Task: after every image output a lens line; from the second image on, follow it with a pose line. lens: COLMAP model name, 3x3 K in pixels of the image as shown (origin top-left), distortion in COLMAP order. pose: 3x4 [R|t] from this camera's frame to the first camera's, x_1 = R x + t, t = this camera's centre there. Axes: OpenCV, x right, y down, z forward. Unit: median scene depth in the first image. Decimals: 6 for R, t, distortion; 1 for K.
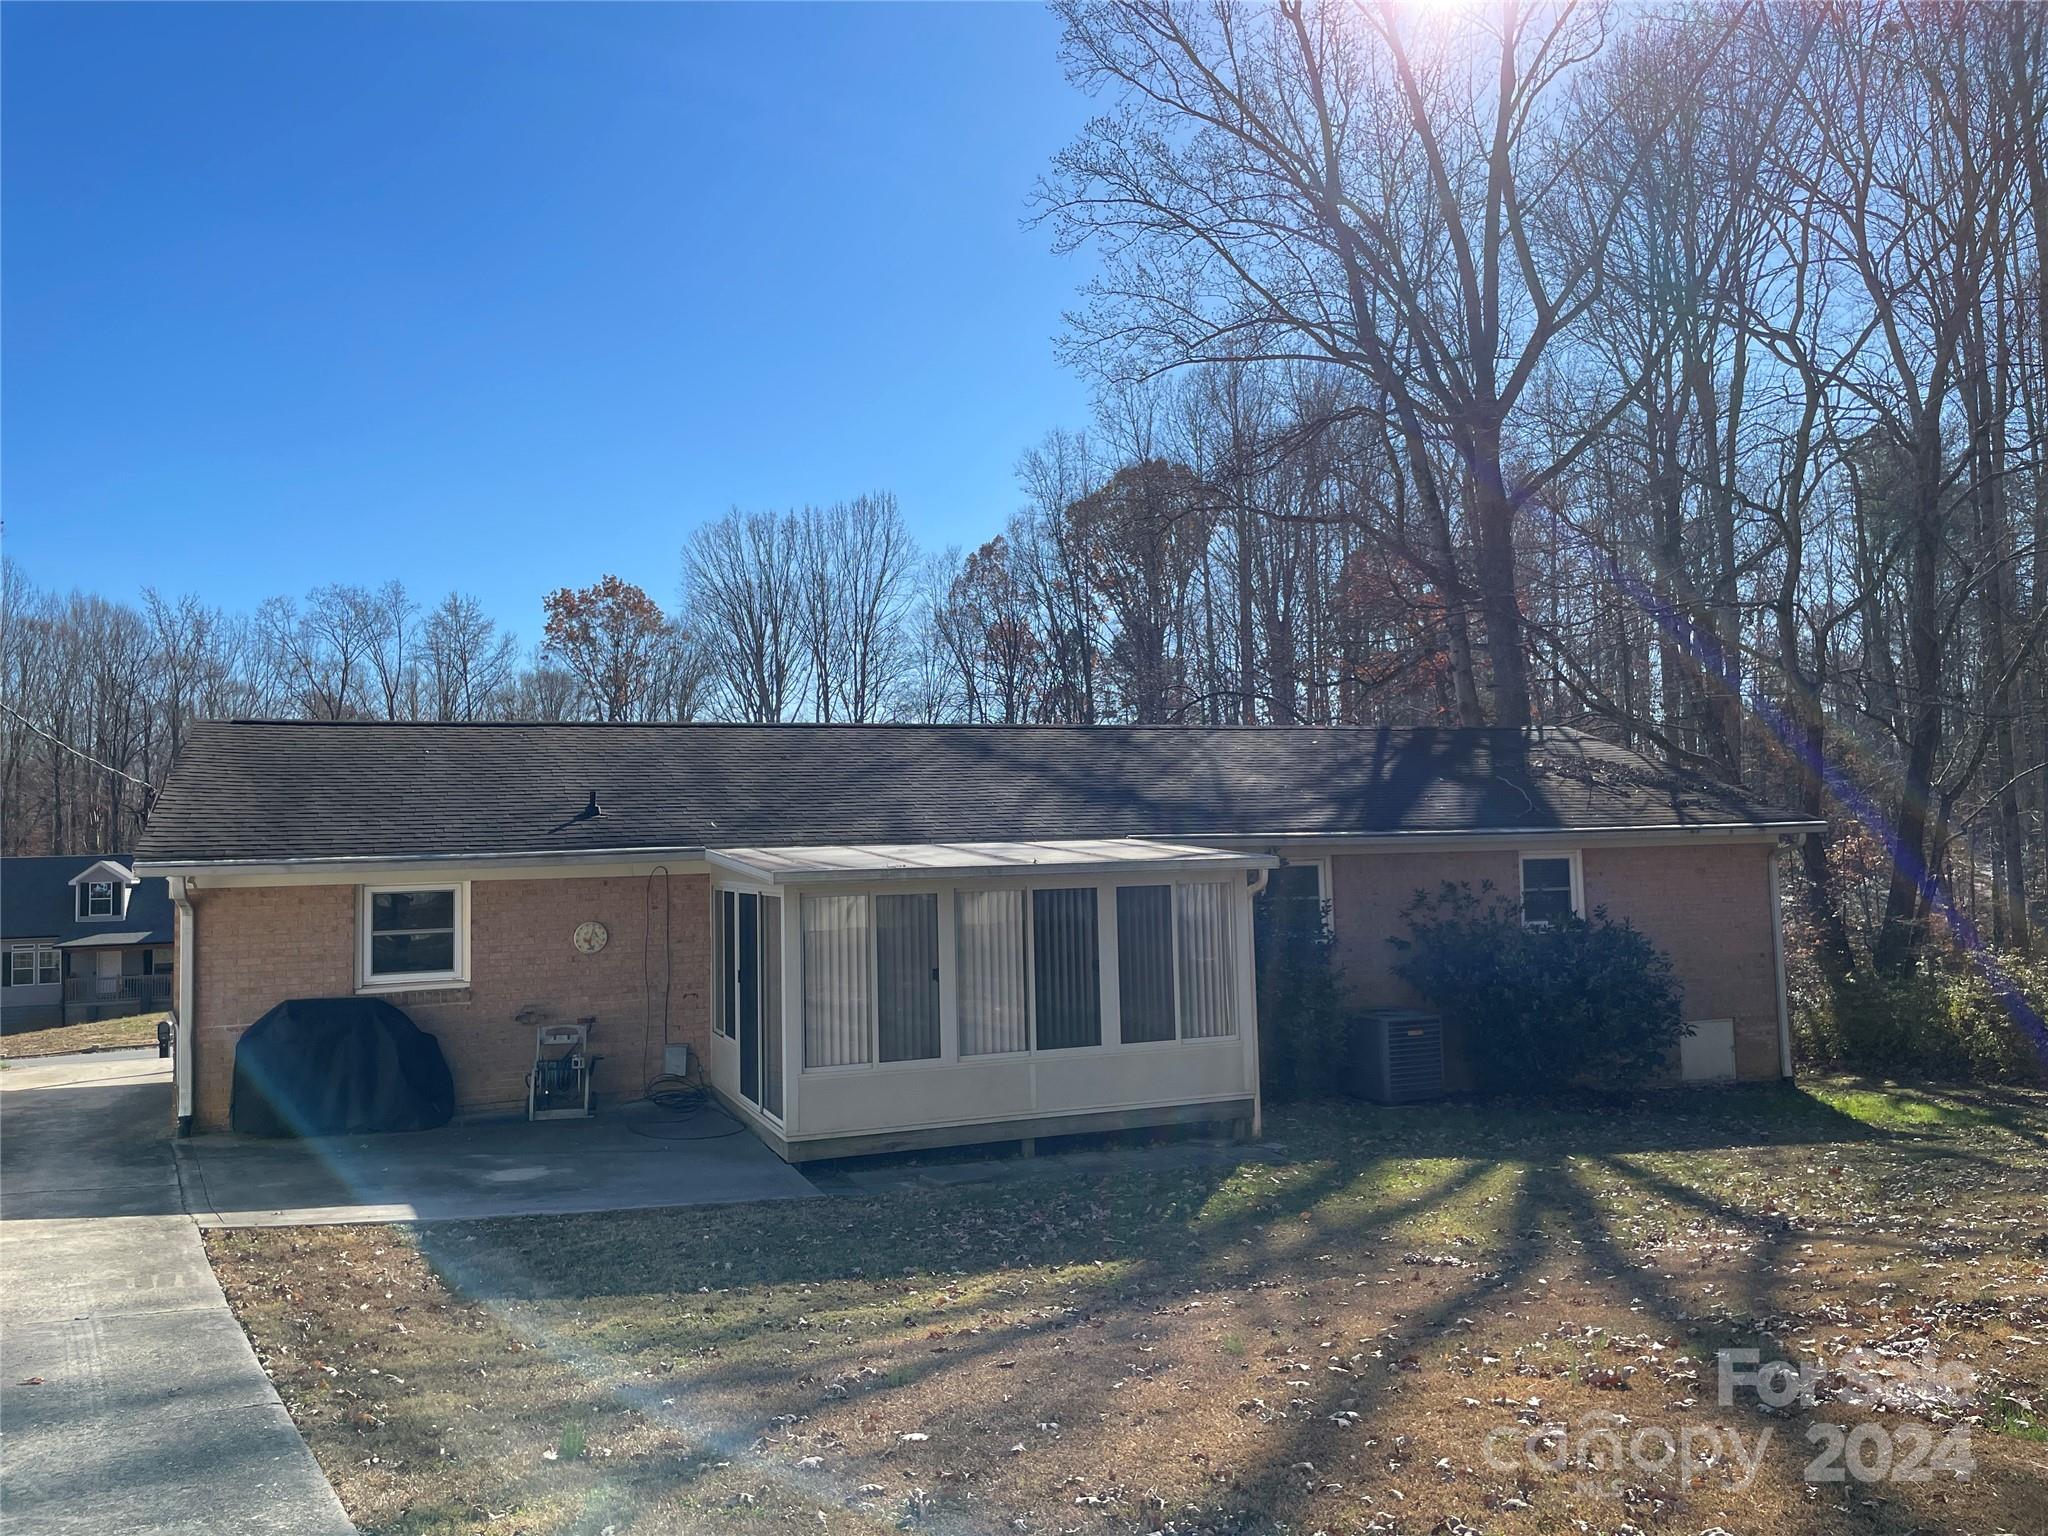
lens RADIAL K [[1531.1, 0, 1024.1], [0, 1531.1, 766.6], [0, 0, 1]] dist [0.011928, -0.012732]
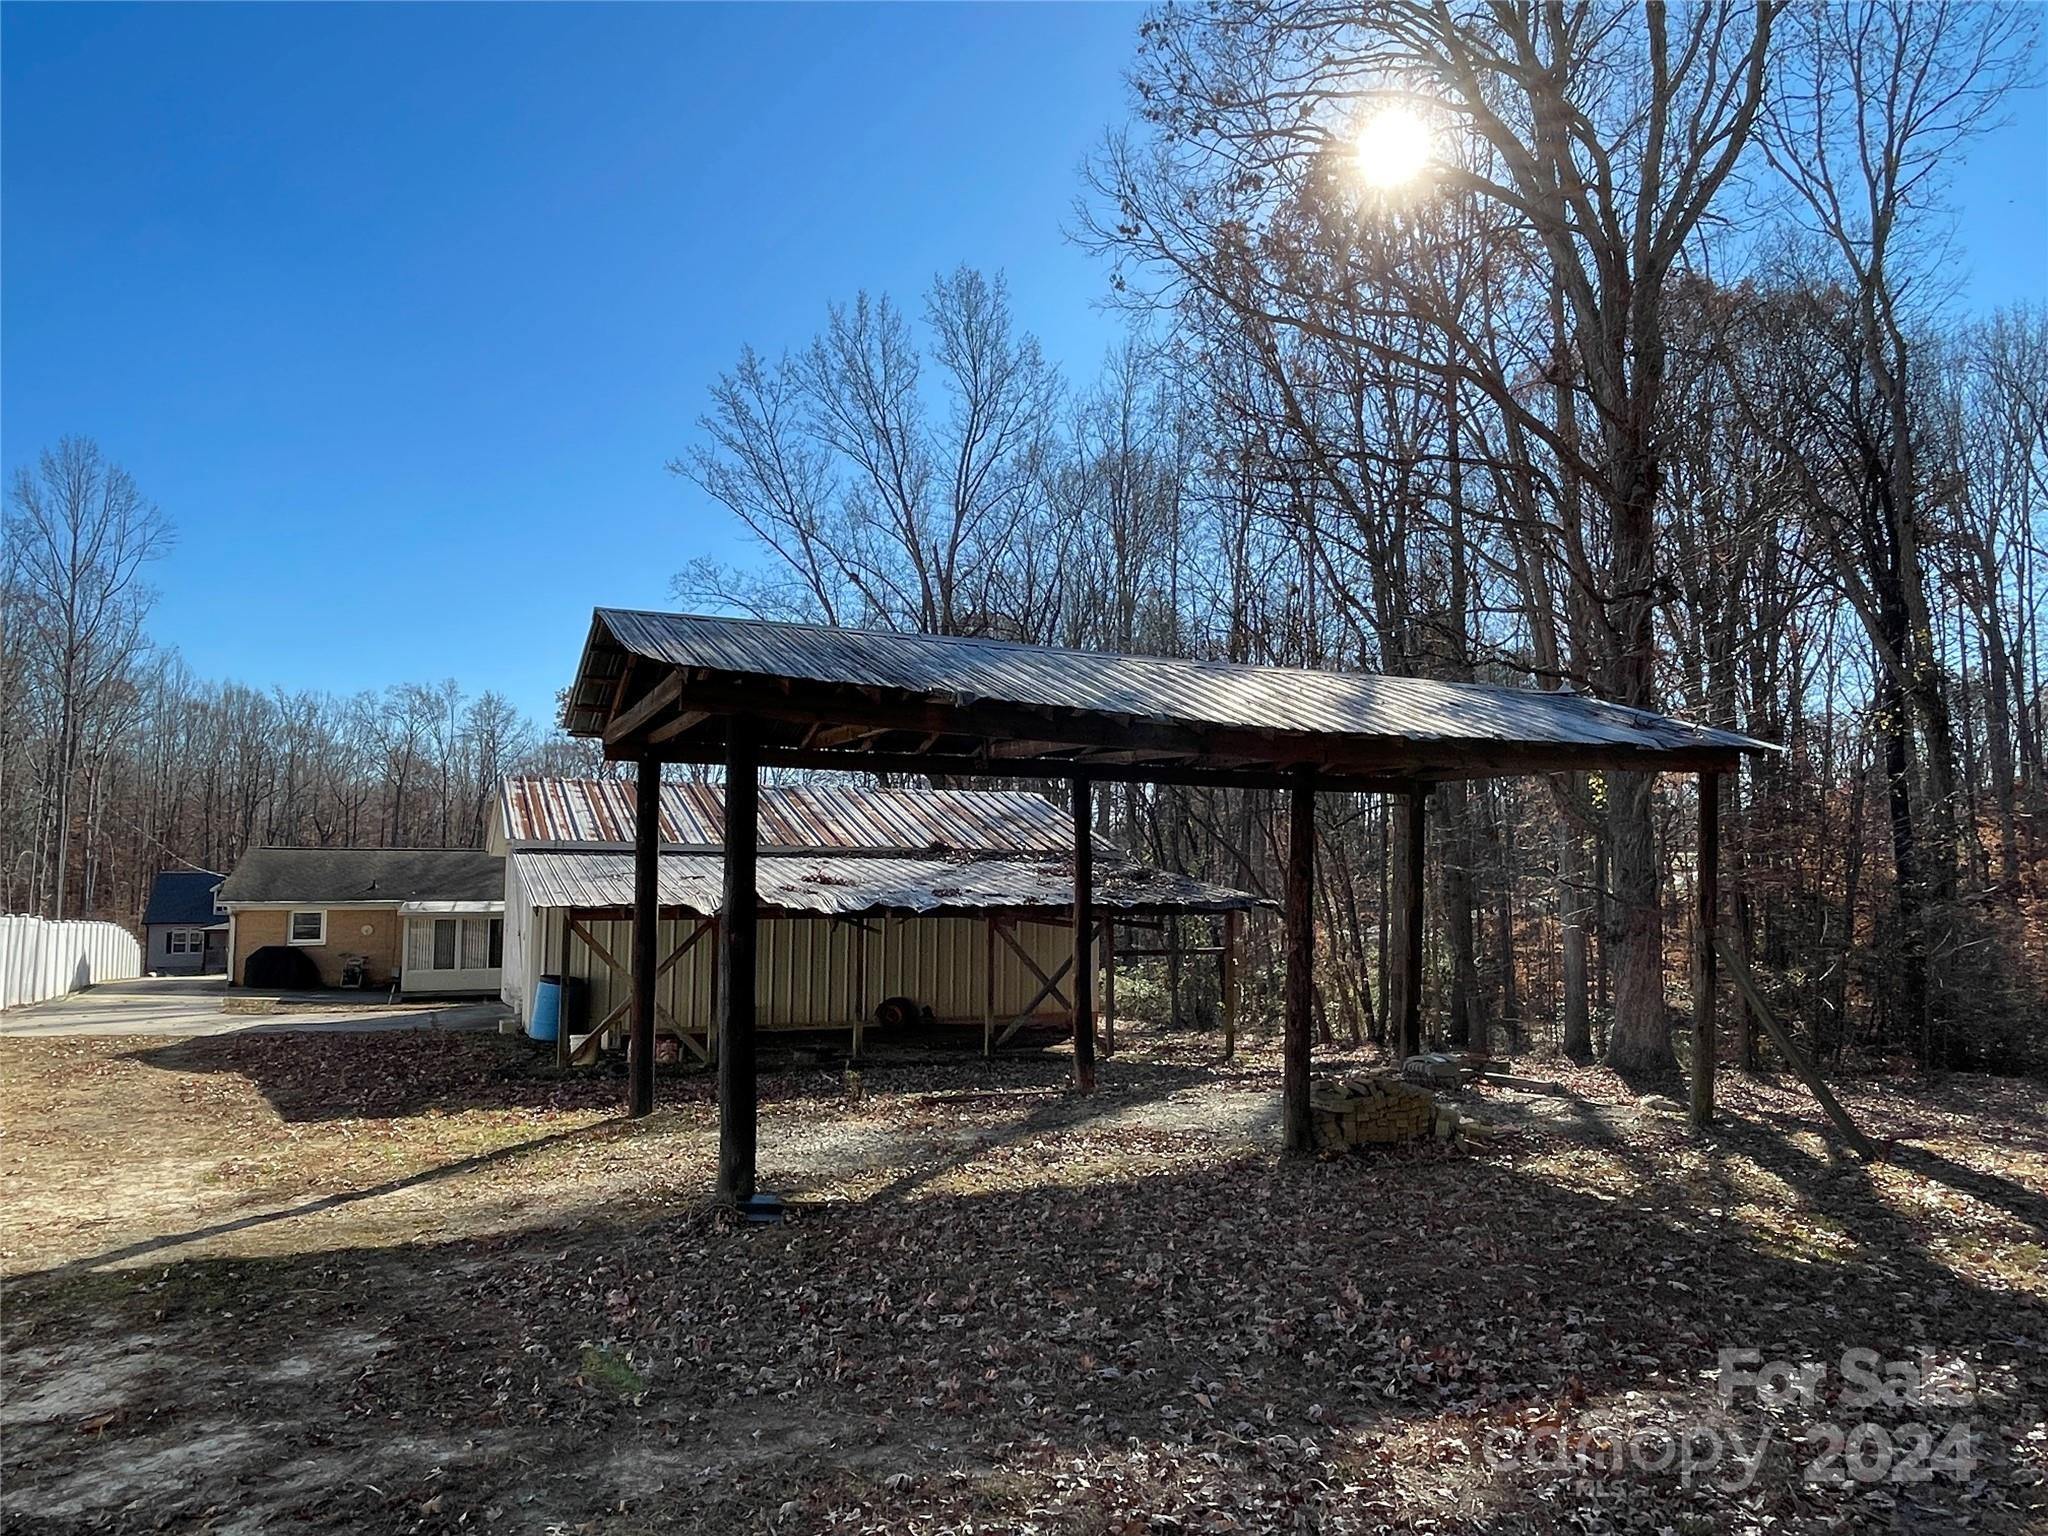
lens RADIAL K [[1275.8, 0, 1024.0], [0, 1275.8, 772.1], [0, 0, 1]] dist [-0.005749, -0.003278]
pose [[0.999609, 0.027611, 0.004344, 0.128526], [-0.027500, 0.999336, -0.023884, -0.022613], [-0.005001, 0.023755, 0.999705, -0.197331]]
